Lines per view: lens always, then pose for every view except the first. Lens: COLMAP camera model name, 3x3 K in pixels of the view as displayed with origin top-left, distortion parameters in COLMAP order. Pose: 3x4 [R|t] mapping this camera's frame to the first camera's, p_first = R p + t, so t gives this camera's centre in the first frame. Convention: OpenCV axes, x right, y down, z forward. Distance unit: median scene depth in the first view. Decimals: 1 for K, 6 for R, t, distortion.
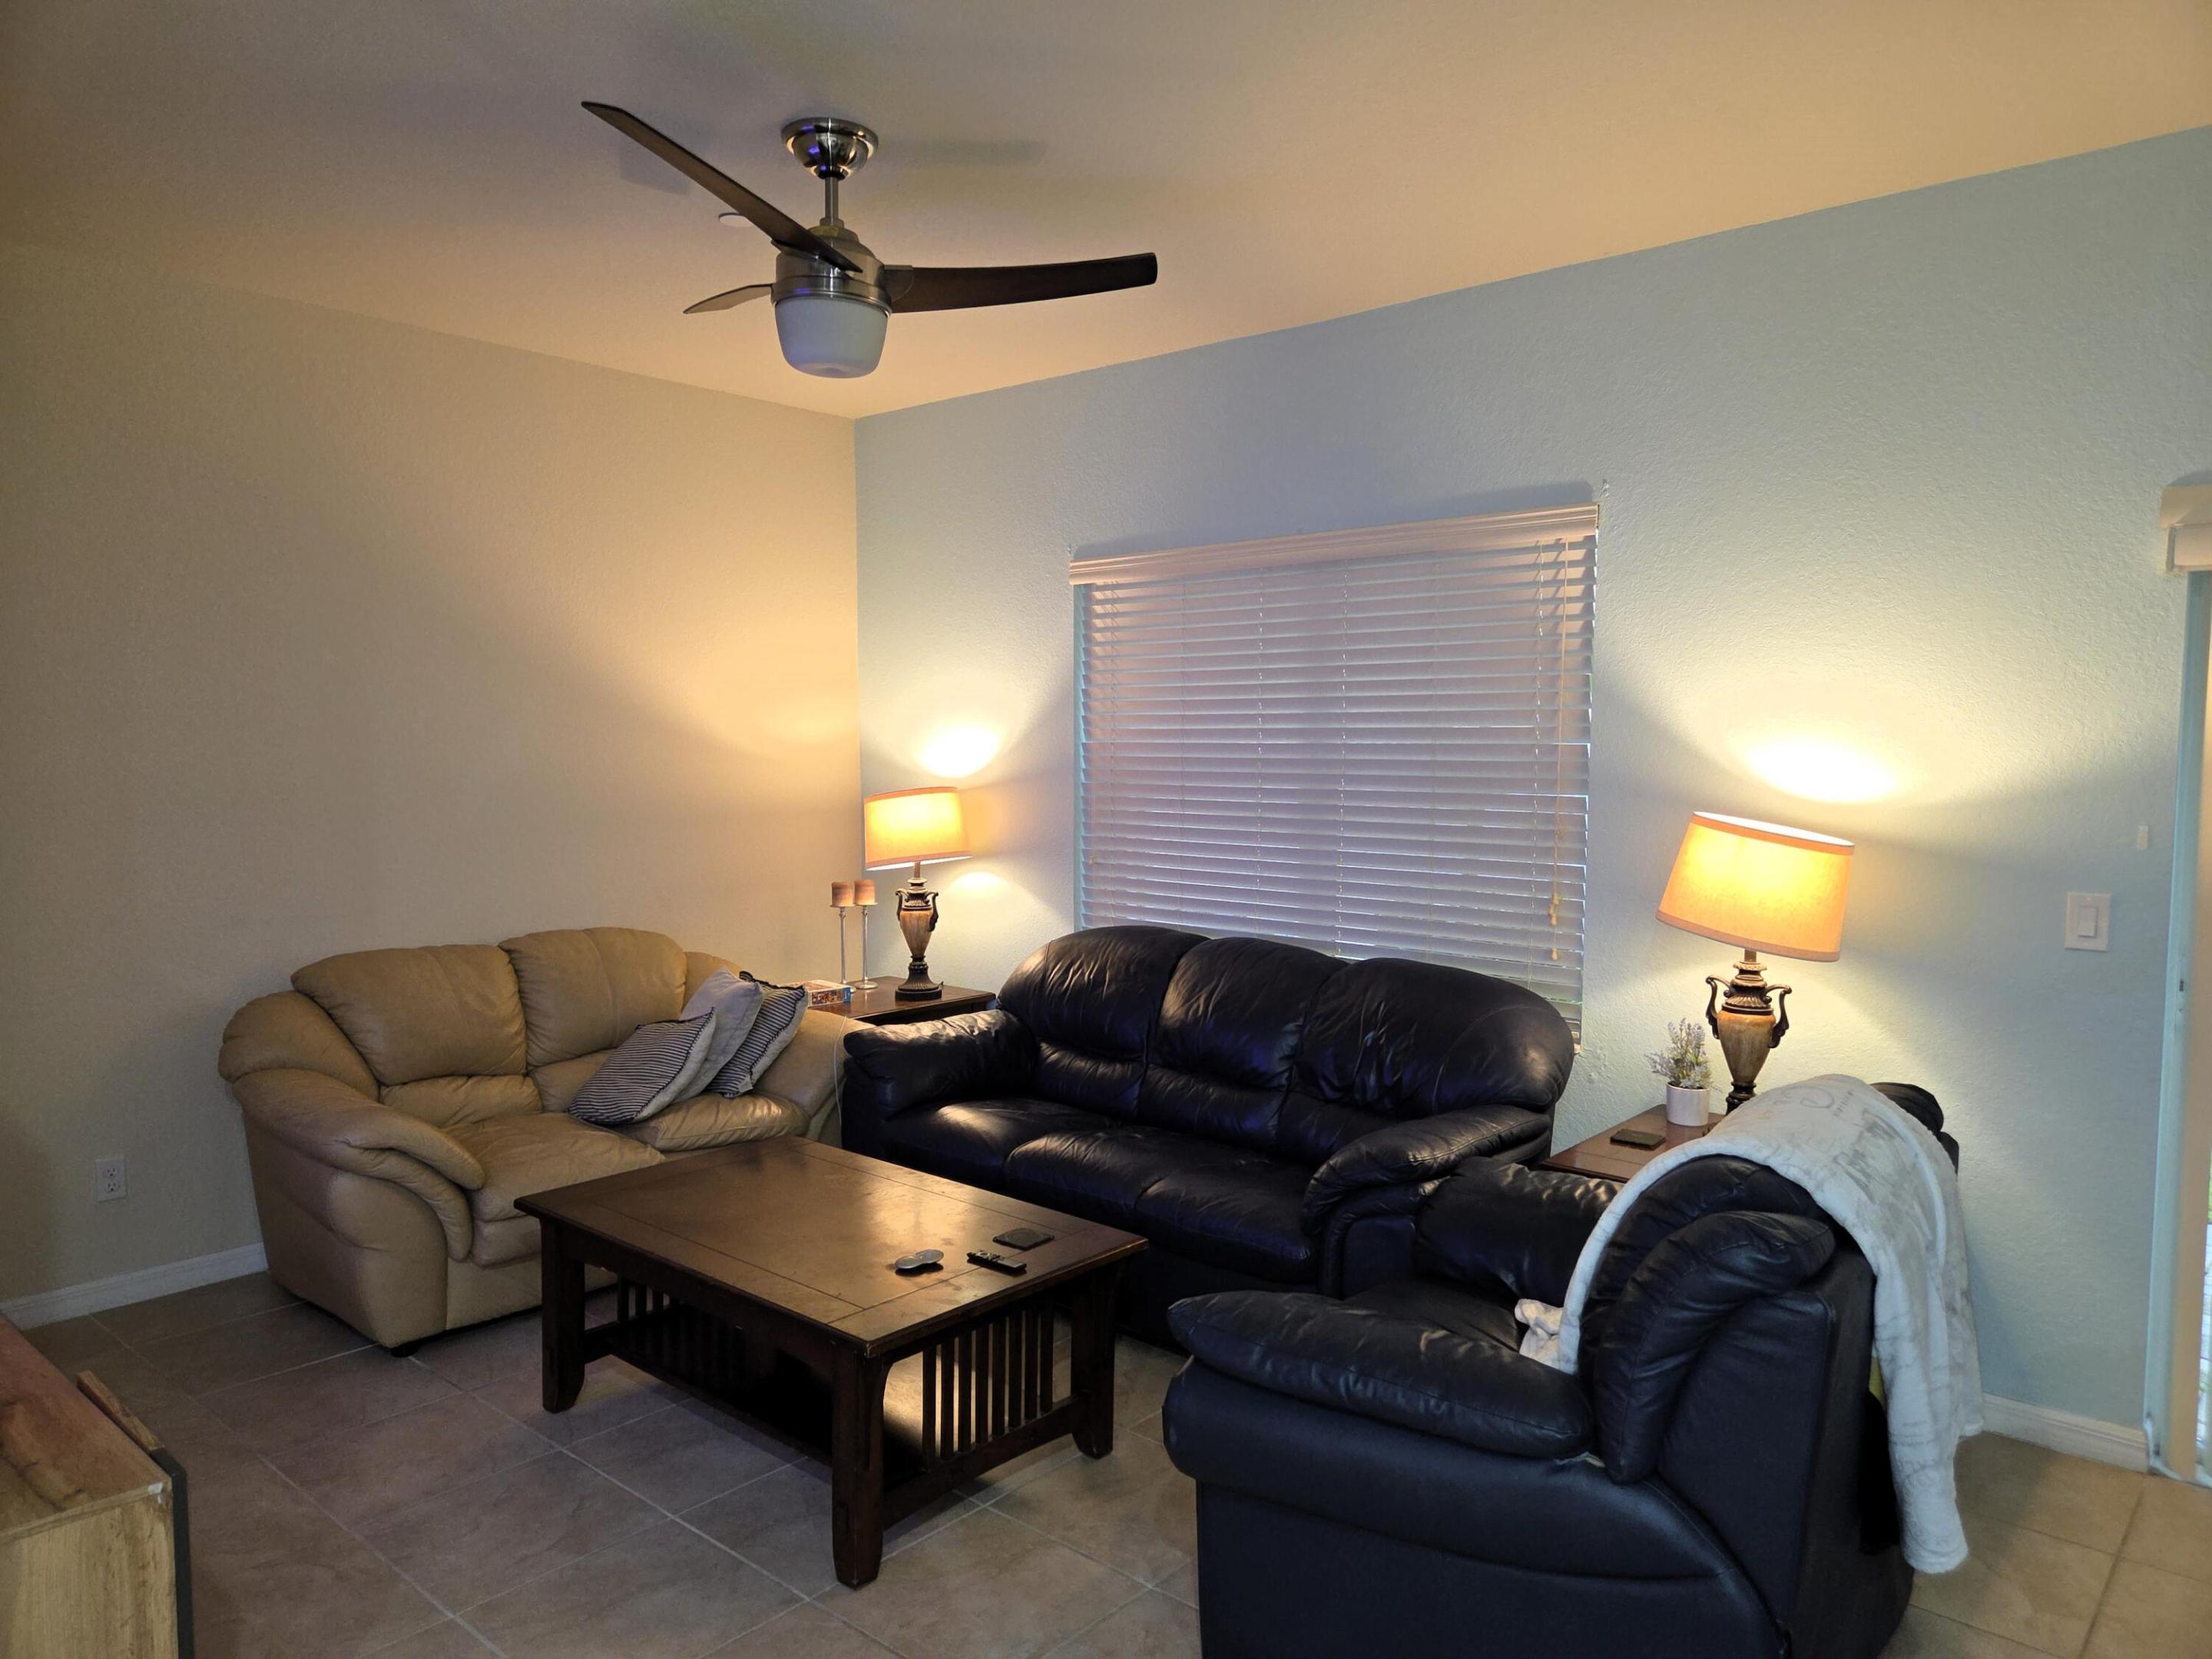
lens RADIAL K [[1491.5, 0, 1098.8], [0, 1491.5, 834.8], [0, 0, 1]] dist [0.069609, -0.056965]
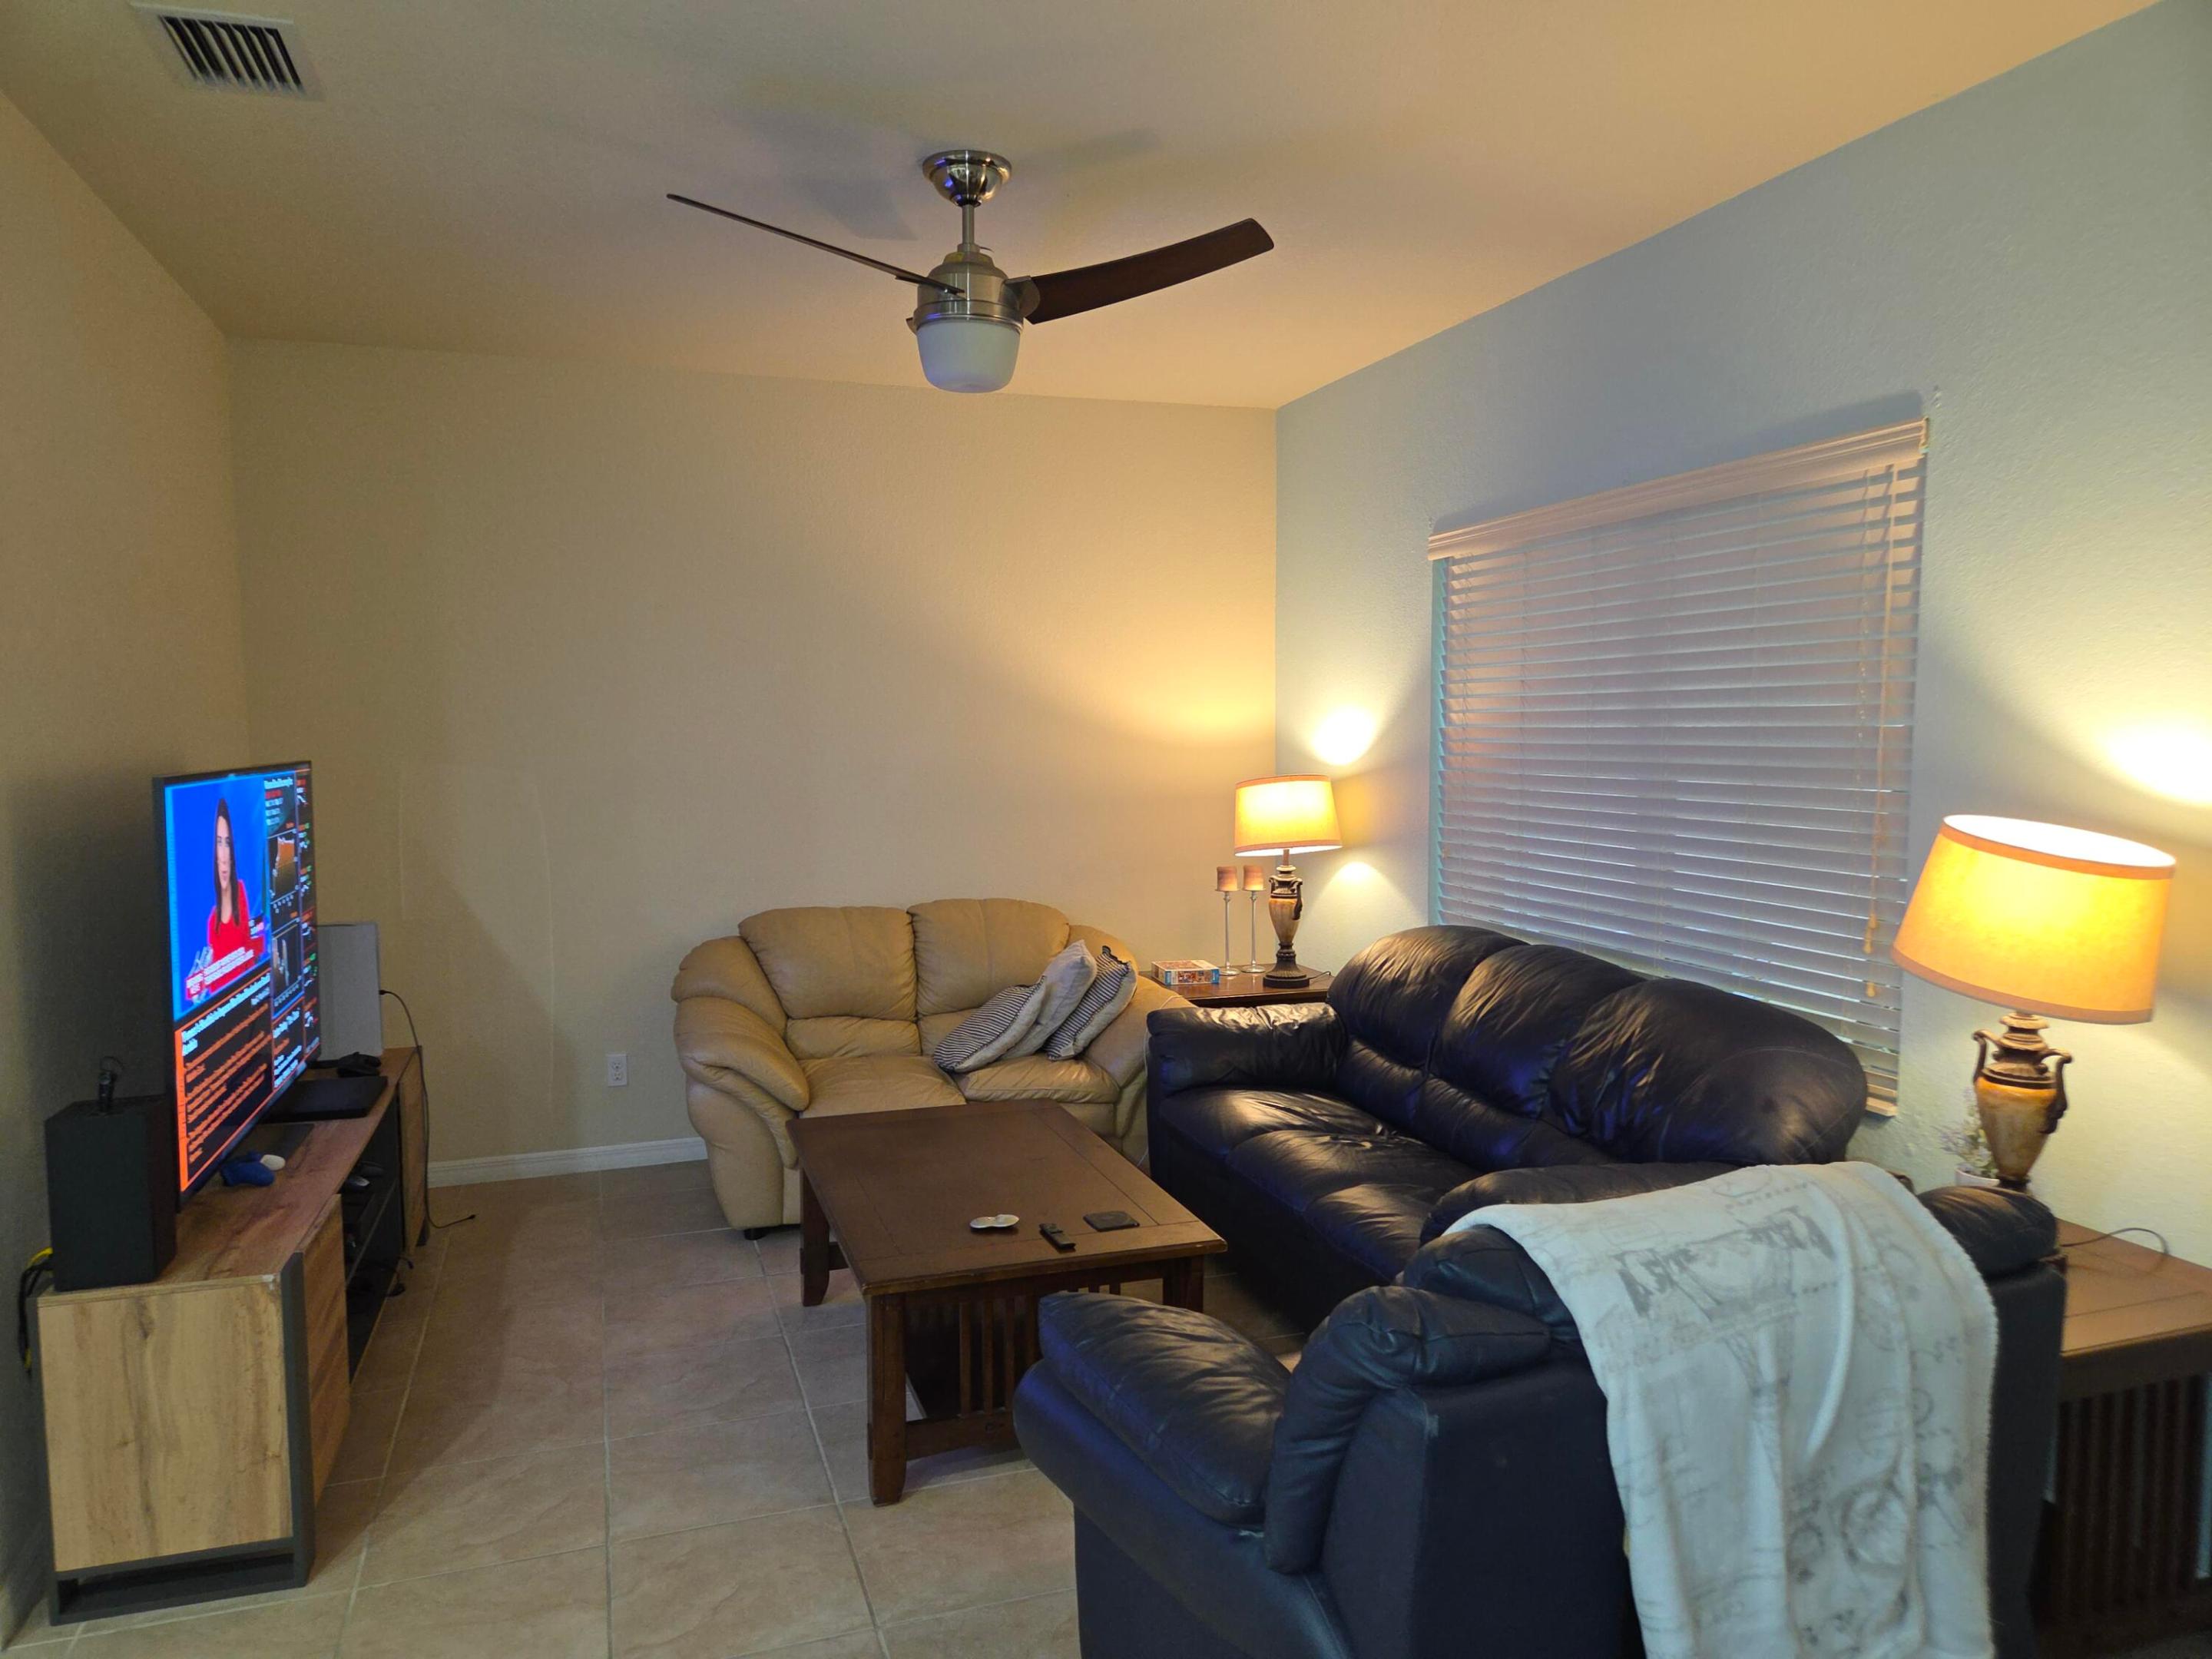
lens RADIAL K [[1491.5, 0, 1091.3], [0, 1491.5, 842.0], [0, 0, 1]] dist [0.069609, -0.056965]
pose [[0.858423, 0.029983, -0.512065, 0.356238], [-0.021450, 0.999515, 0.022567, -0.008257], [0.512493, -0.008389, 0.858650, 0.096523]]
